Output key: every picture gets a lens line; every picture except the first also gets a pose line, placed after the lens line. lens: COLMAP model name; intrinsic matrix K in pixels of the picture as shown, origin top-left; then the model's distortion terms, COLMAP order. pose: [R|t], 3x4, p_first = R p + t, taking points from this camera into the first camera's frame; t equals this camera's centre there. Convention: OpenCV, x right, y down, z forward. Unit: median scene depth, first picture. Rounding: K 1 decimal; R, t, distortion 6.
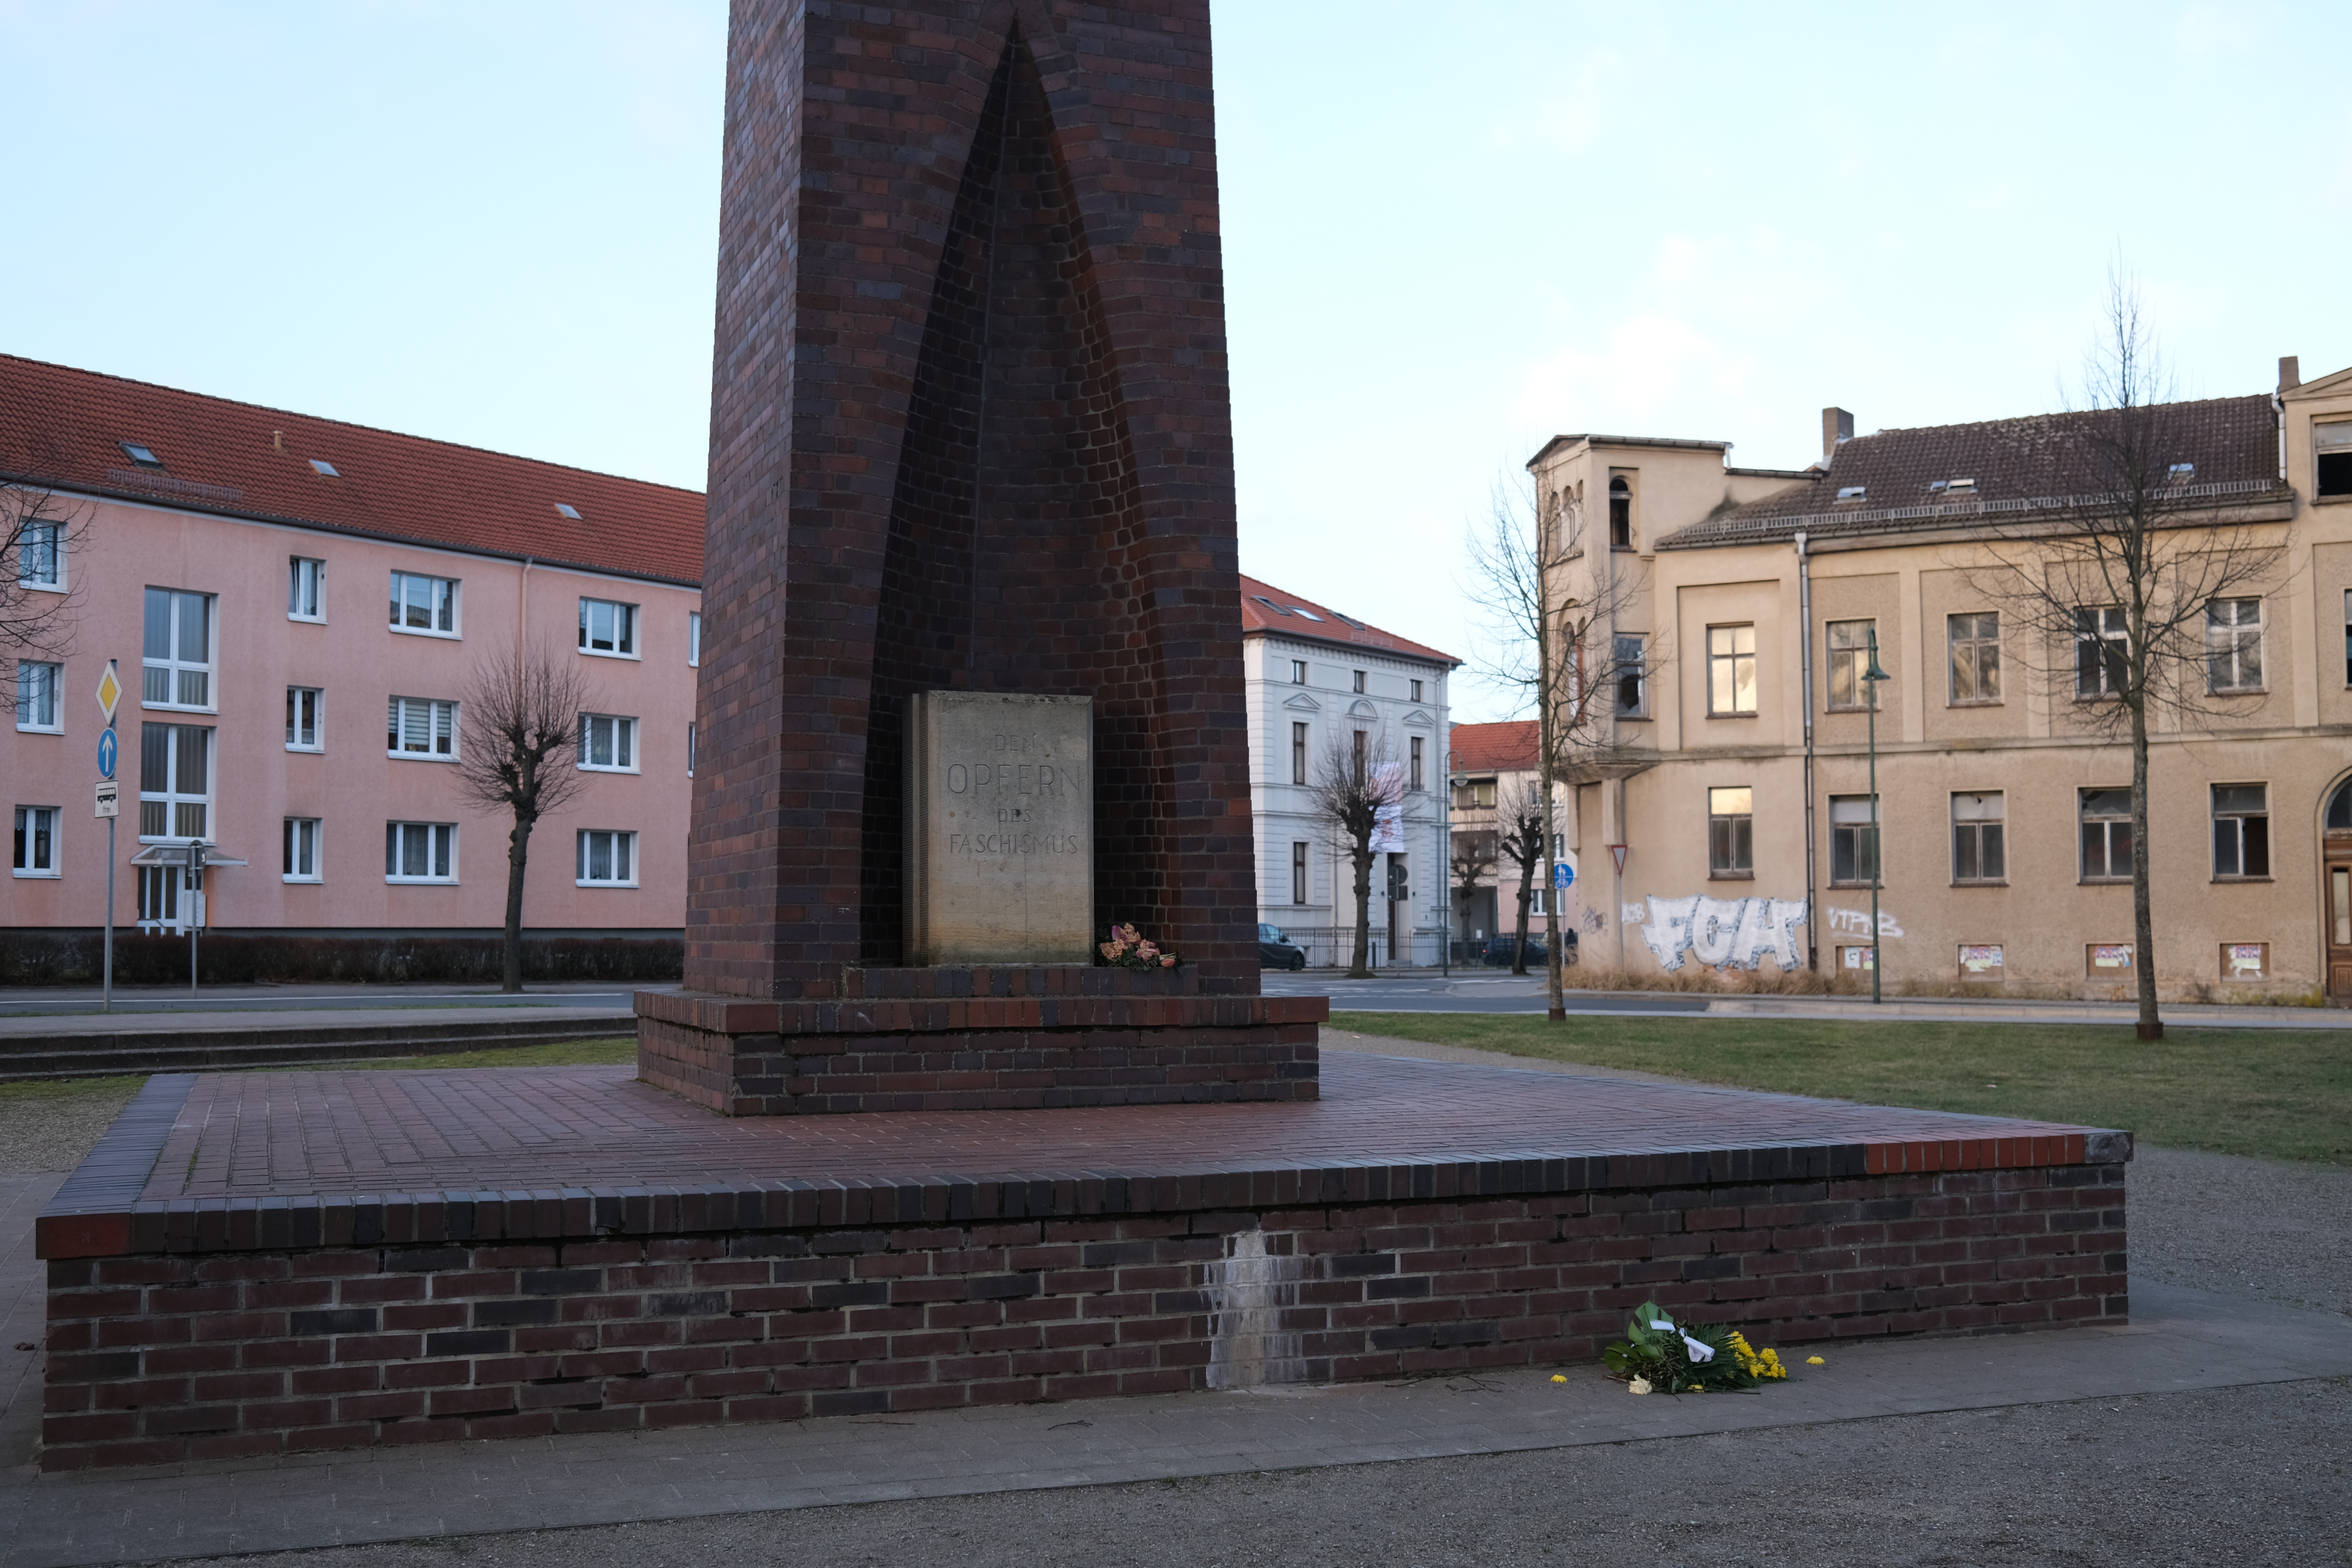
lens RADIAL K [[2402.5, 0, 1173.4], [0, 2402.5, 807.0], [0, 0, 1]] dist [-0.009601, 0.000000]
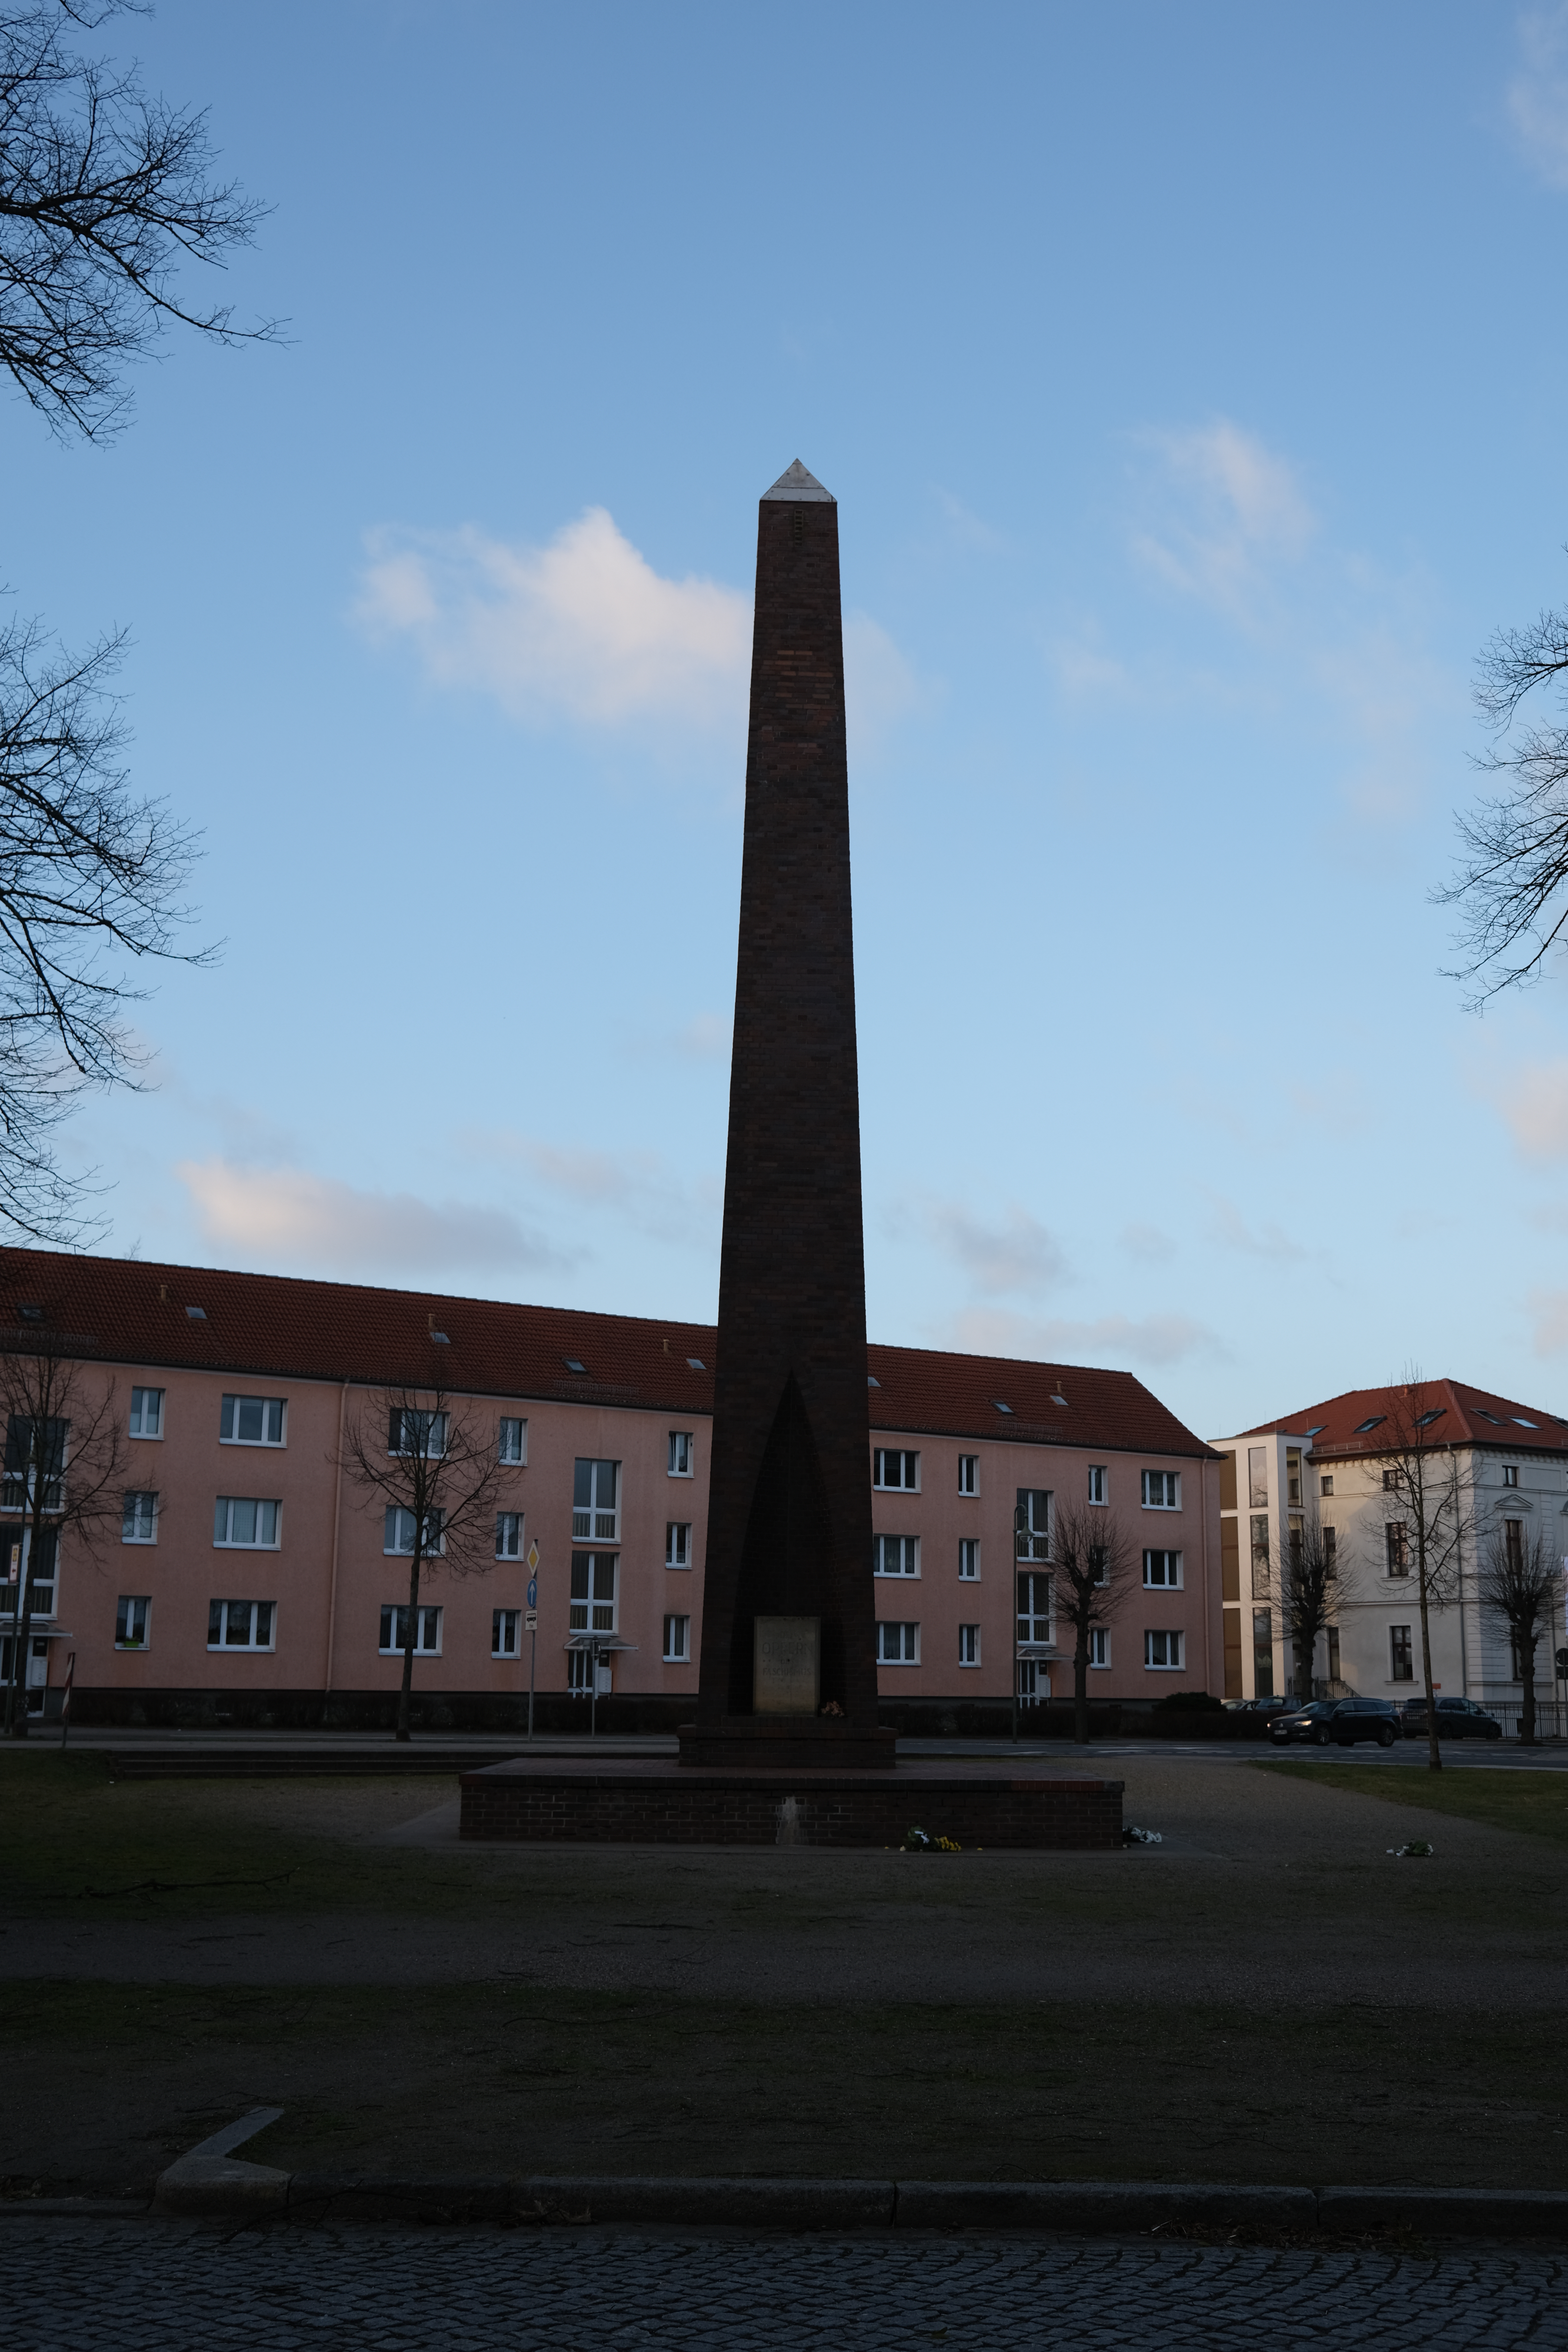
lens RADIAL K [[2402.5, 0, 797.6], [0, 2402.5, 1168.8], [0, 0, 1]] dist [-0.009601, 0.000000]
pose [[0.944409, -0.059412, -0.323361, 0.192304], [0.005305, 0.986163, -0.165696, -0.021451], [0.328731, 0.154770, 0.931656, -0.367372]]
